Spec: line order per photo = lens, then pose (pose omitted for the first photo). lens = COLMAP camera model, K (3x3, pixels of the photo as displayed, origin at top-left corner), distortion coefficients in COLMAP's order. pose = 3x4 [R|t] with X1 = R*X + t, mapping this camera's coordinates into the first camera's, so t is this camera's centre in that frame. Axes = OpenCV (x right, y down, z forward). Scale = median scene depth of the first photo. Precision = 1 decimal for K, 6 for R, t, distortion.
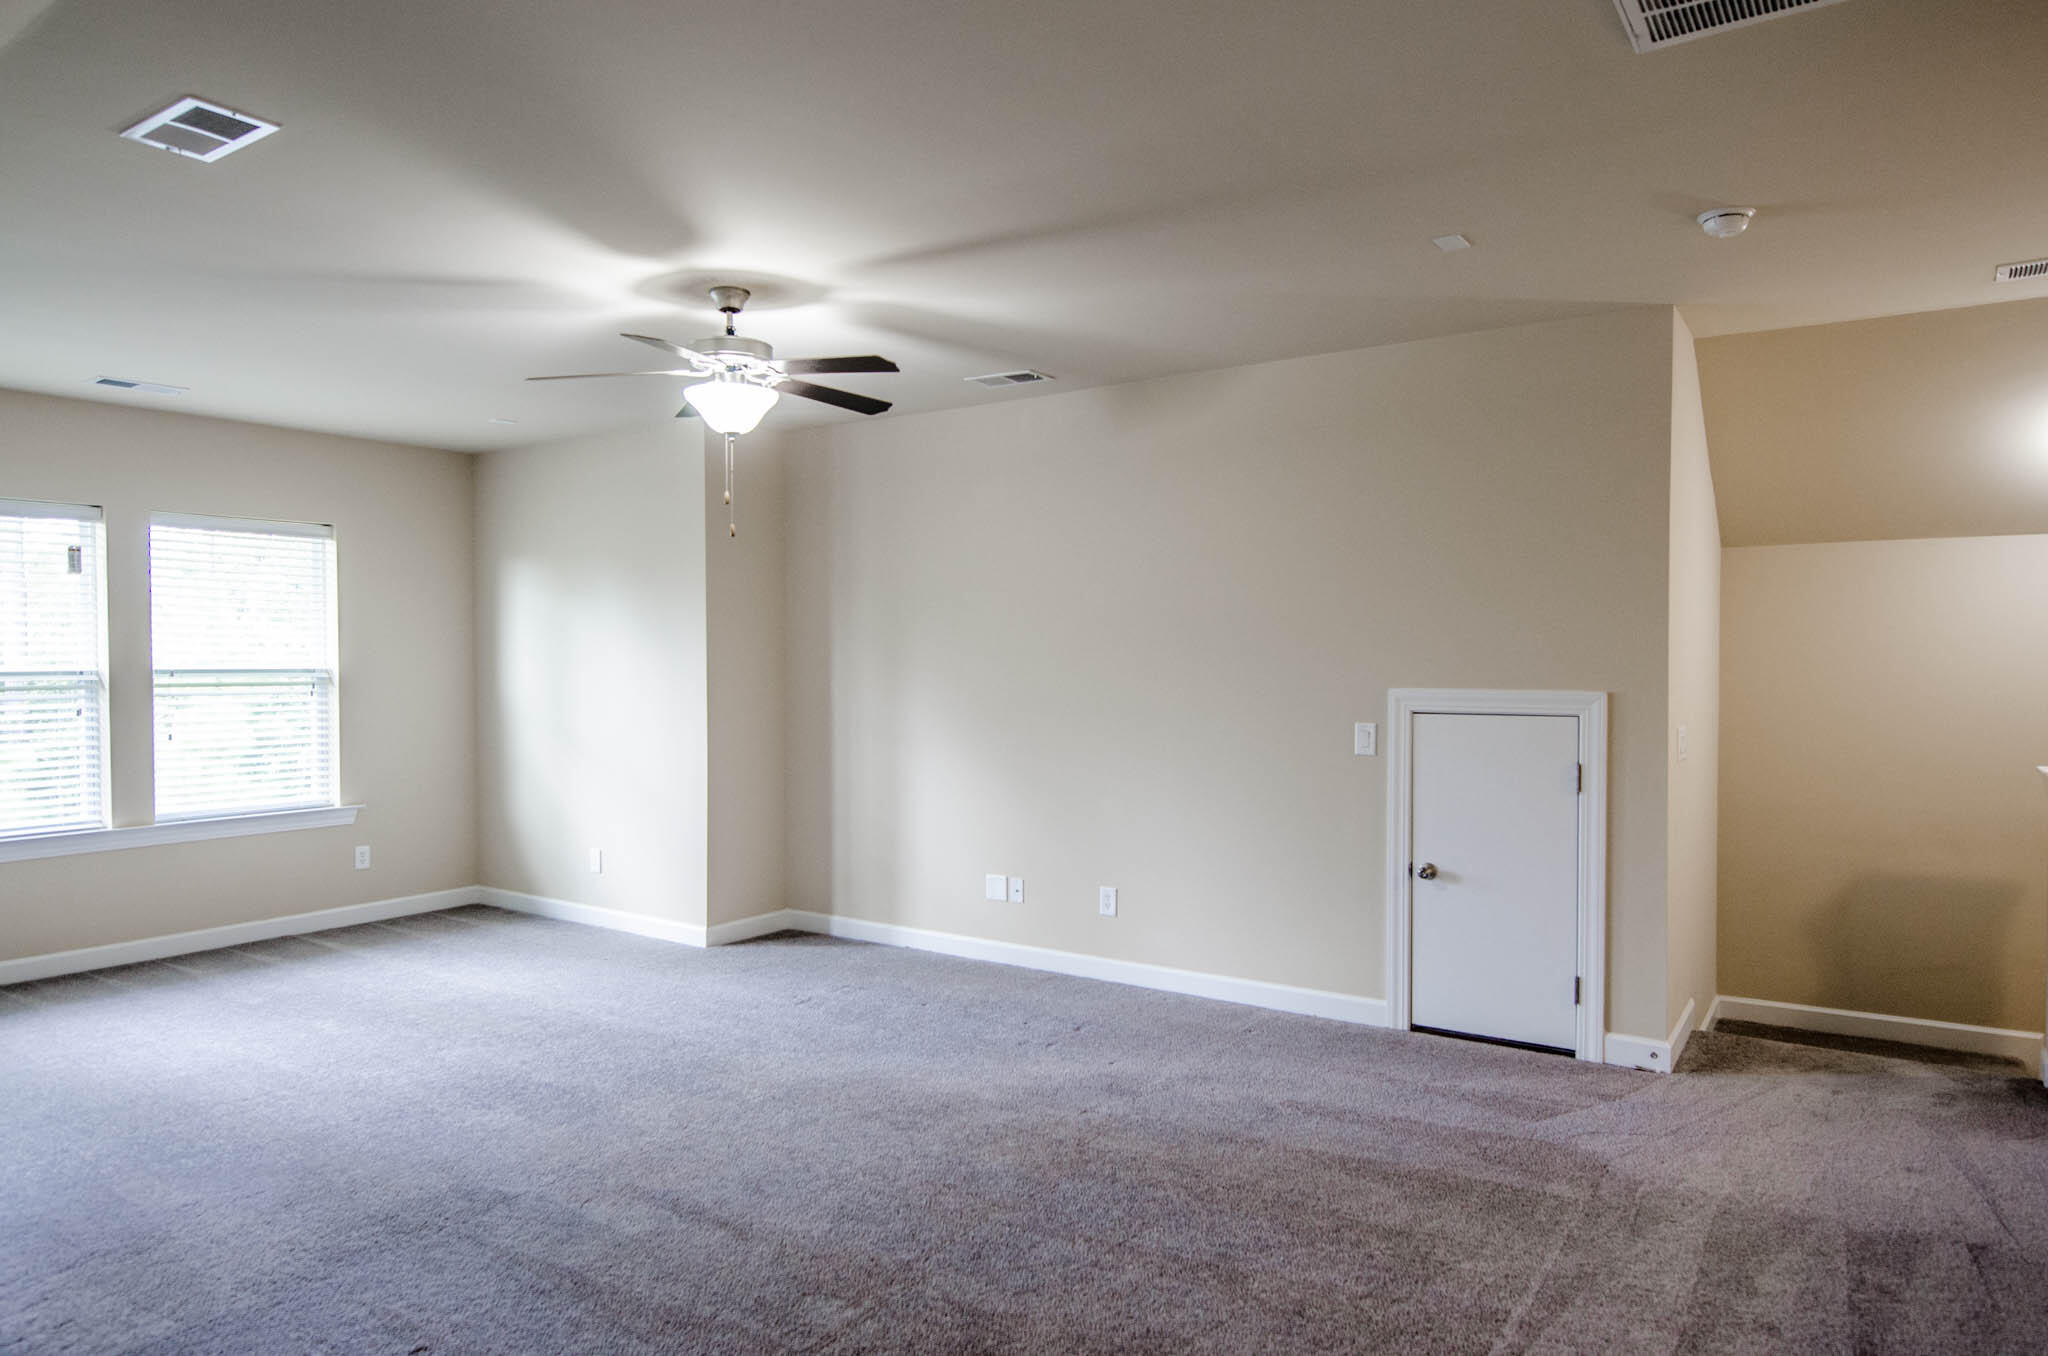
lens RADIAL K [[1255.6, 0, 1020.7], [0, 1255.6, 682.2], [0, 0, 1]] dist [-0.006673, -0.003068]
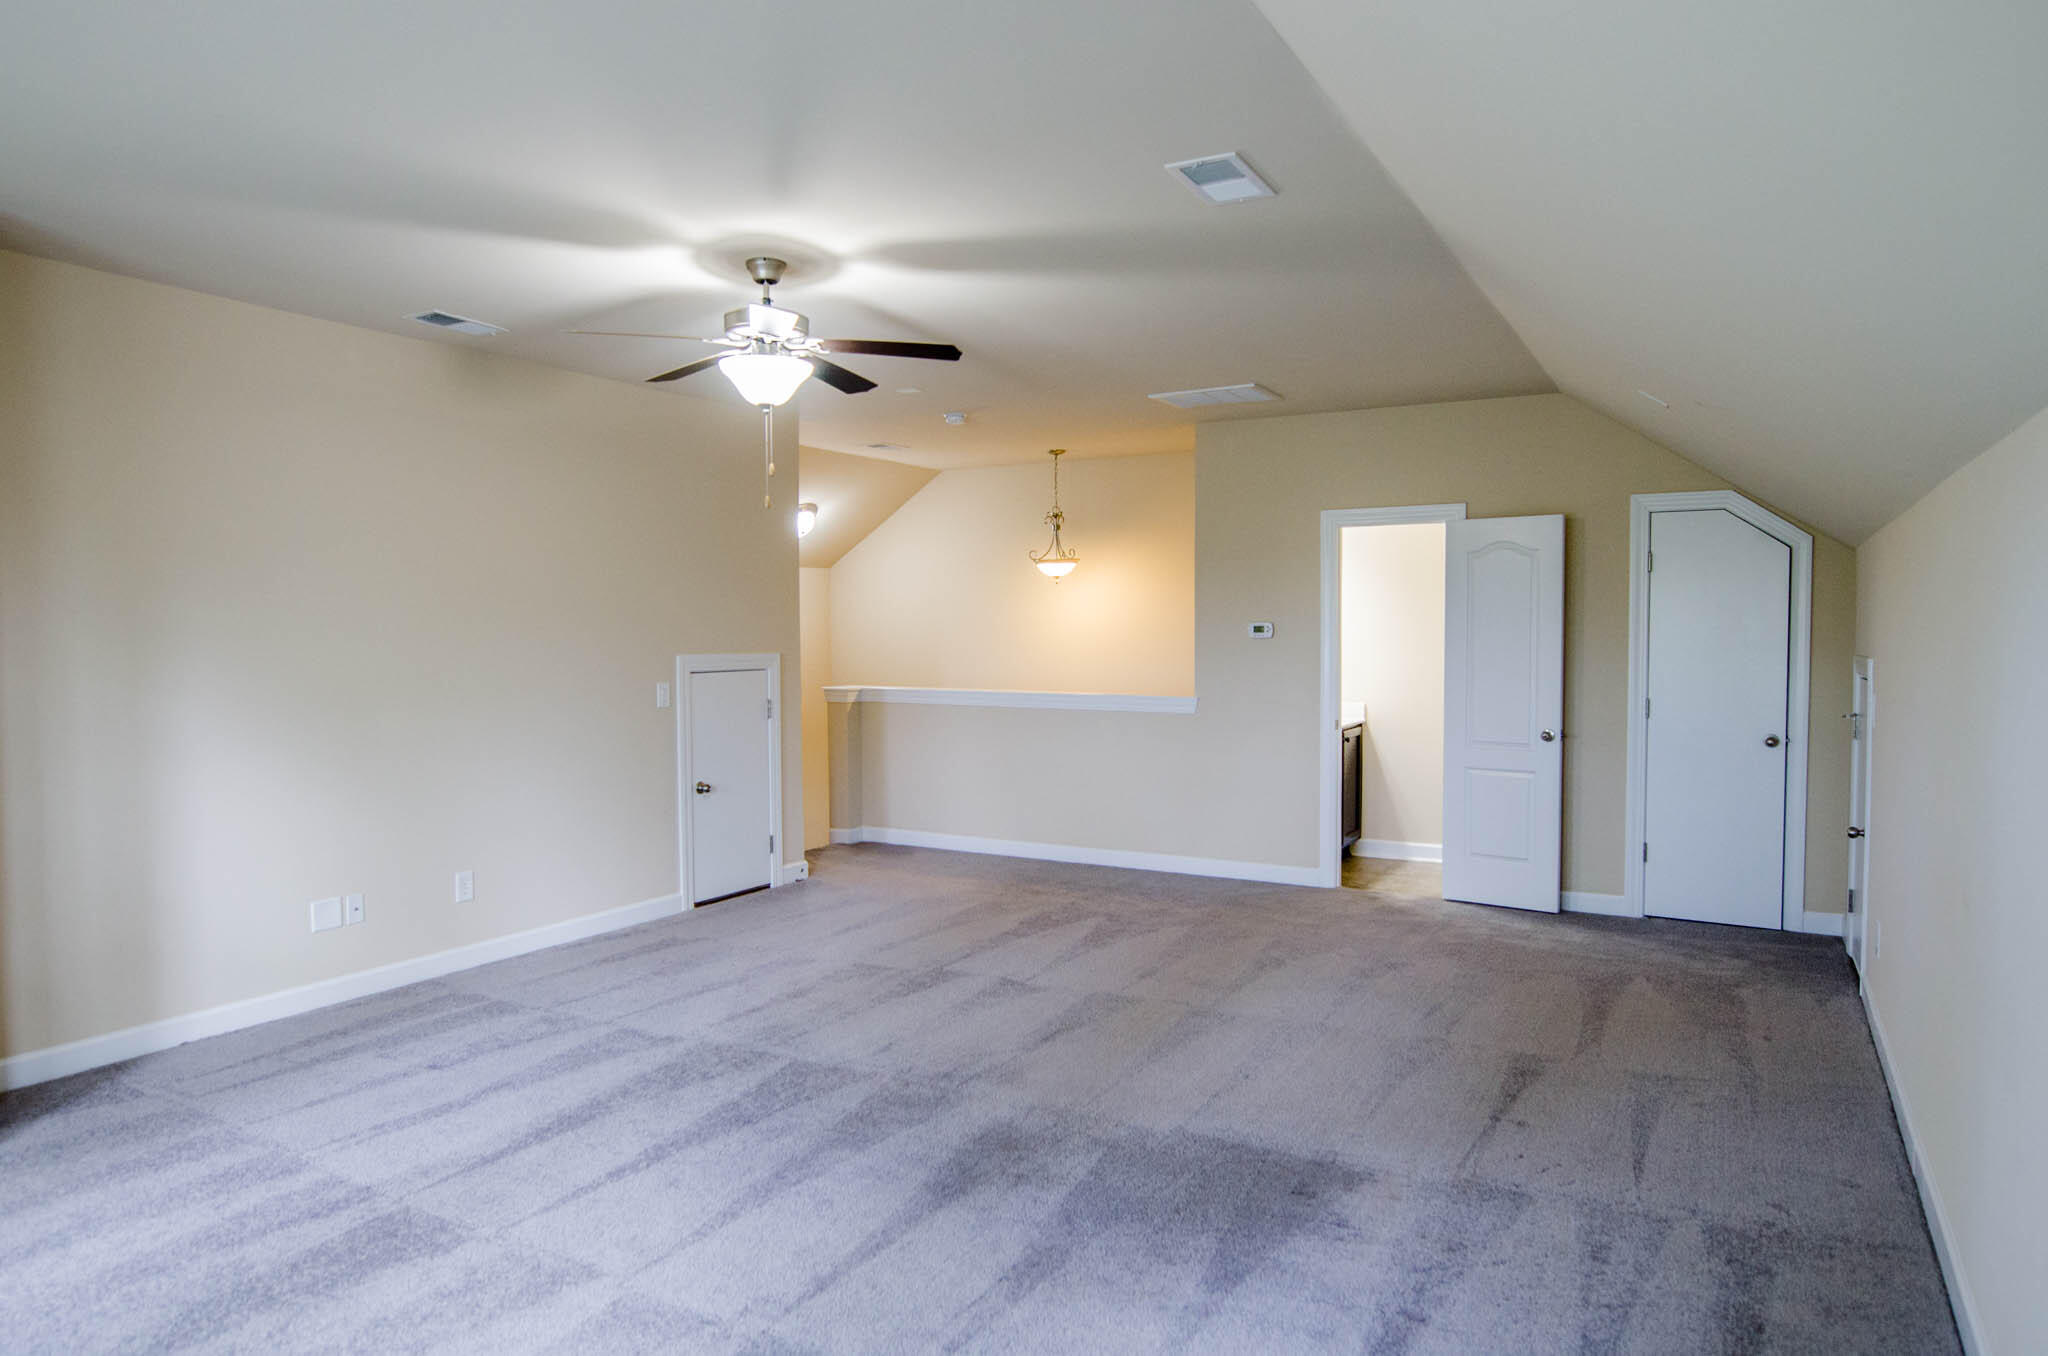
lens RADIAL K [[1255.6, 0, 1020.7], [0, 1255.6, 682.2], [0, 0, 1]] dist [-0.006673, -0.003068]
pose [[-0.068357, -0.039265, 0.996888, -1.049666], [0.024551, 0.998856, 0.041026, -0.011945], [-0.997359, 0.027279, -0.067314, 0.734583]]
